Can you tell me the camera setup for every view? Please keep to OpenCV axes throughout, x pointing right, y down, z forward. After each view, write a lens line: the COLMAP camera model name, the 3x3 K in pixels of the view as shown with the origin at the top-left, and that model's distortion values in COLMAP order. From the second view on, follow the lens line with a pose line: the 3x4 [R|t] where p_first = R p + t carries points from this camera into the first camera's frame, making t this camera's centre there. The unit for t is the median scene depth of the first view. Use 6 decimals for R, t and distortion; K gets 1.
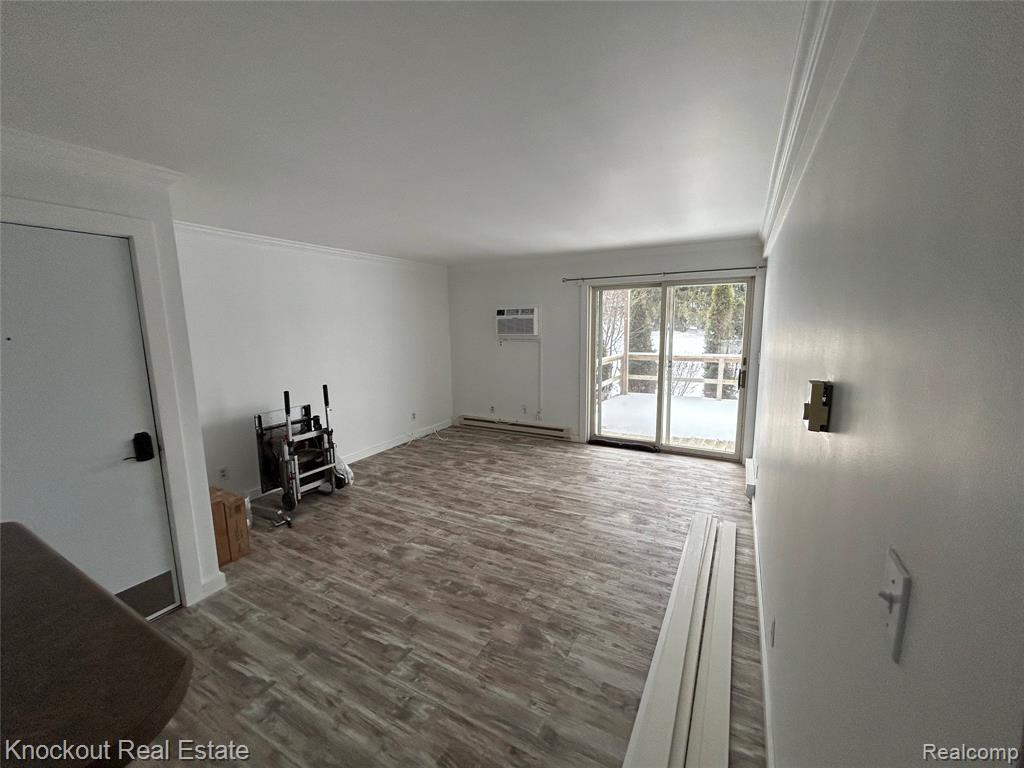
lens RADIAL K [[410.7, 0, 513.2], [0, 410.7, 381.3], [0, 0, 1]] dist [0.001587, 0.000369]
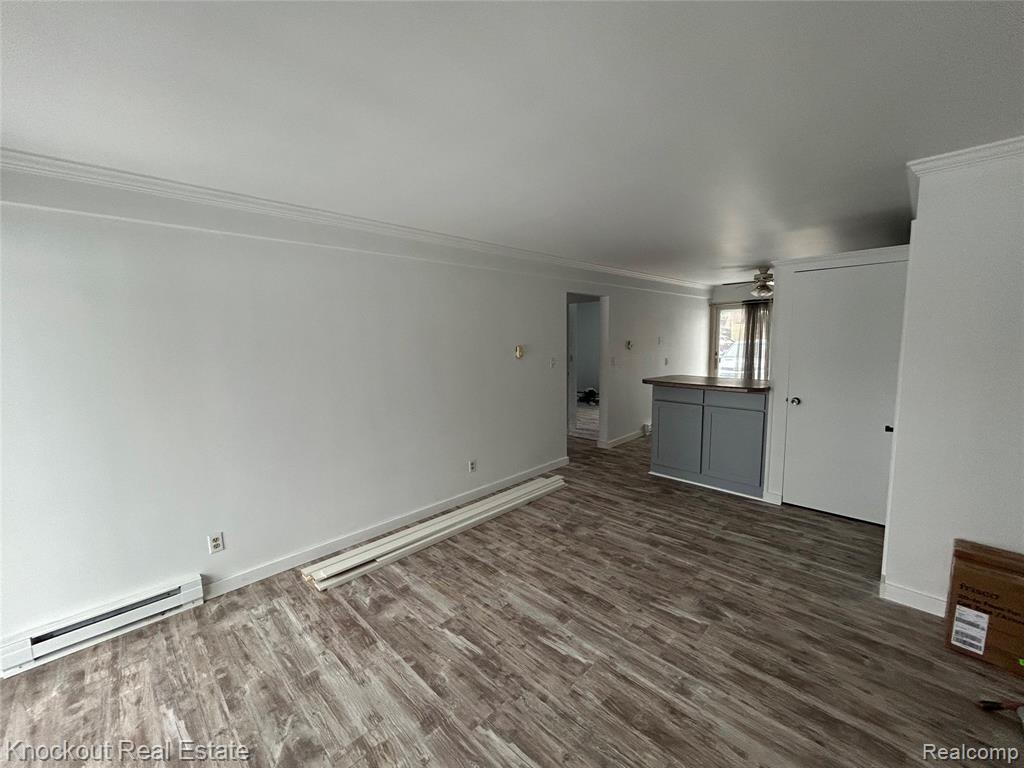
lens RADIAL K [[410.7, 0, 511.4], [0, 410.7, 385.7], [0, 0, 1]] dist [0.001587, 0.000369]
pose [[-0.958762, -0.000962, 0.284207, -0.136429], [0.072973, 0.965637, 0.249438, -0.228998], [-0.274681, 0.259891, -0.925747, 1.714052]]
